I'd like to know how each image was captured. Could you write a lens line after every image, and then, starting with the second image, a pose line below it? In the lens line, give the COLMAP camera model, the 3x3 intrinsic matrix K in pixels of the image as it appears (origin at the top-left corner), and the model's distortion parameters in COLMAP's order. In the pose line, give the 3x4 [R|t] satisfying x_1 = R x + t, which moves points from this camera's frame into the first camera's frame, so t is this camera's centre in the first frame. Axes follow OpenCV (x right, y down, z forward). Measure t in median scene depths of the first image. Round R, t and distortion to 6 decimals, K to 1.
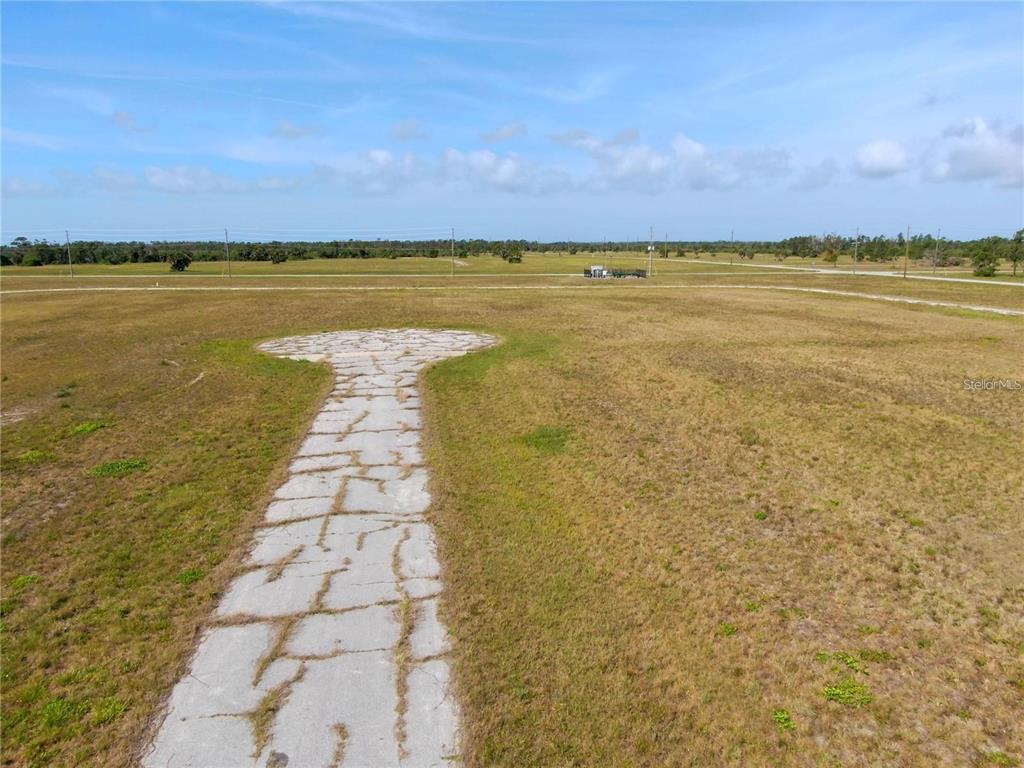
lens RADIAL K [[753.9, 0, 512.8], [0, 753.9, 383.4], [0, 0, 1]] dist [-0.019579, 0.016169]
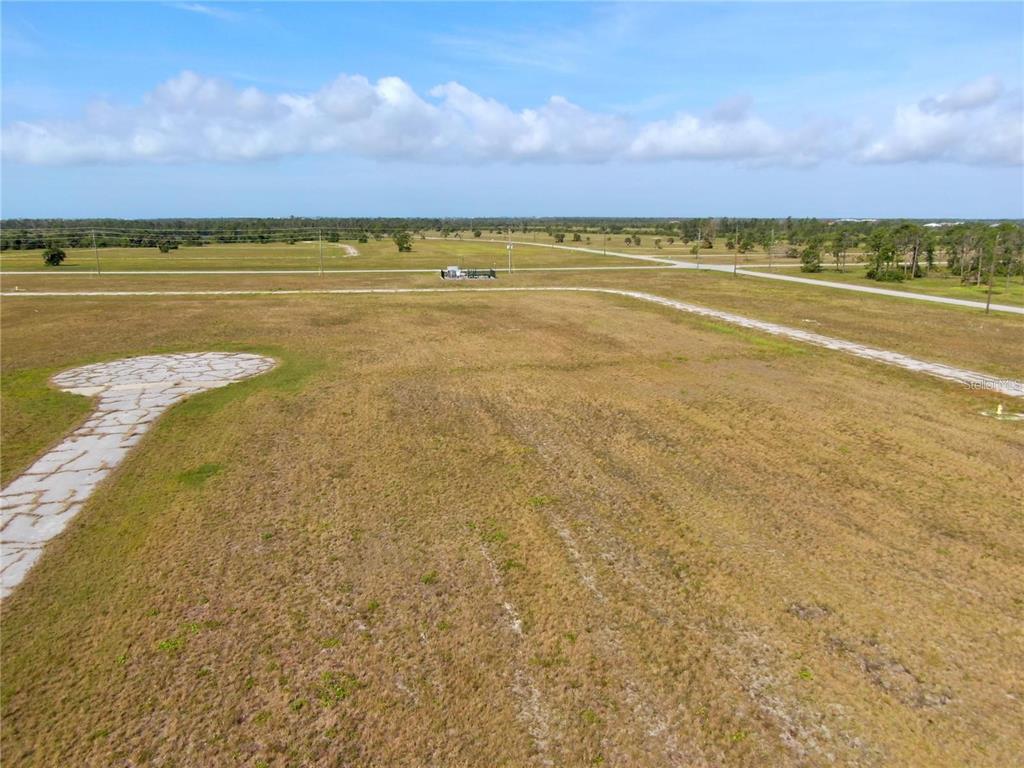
lens RADIAL K [[753.9, 0, 511.1], [0, 753.9, 384.7], [0, 0, 1]] dist [-0.019579, 0.016169]
pose [[0.995214, -0.019387, 0.095776, 0.270054], [0.016193, 0.999290, 0.034010, -0.071430], [-0.096368, -0.032296, 0.994822, -0.229797]]
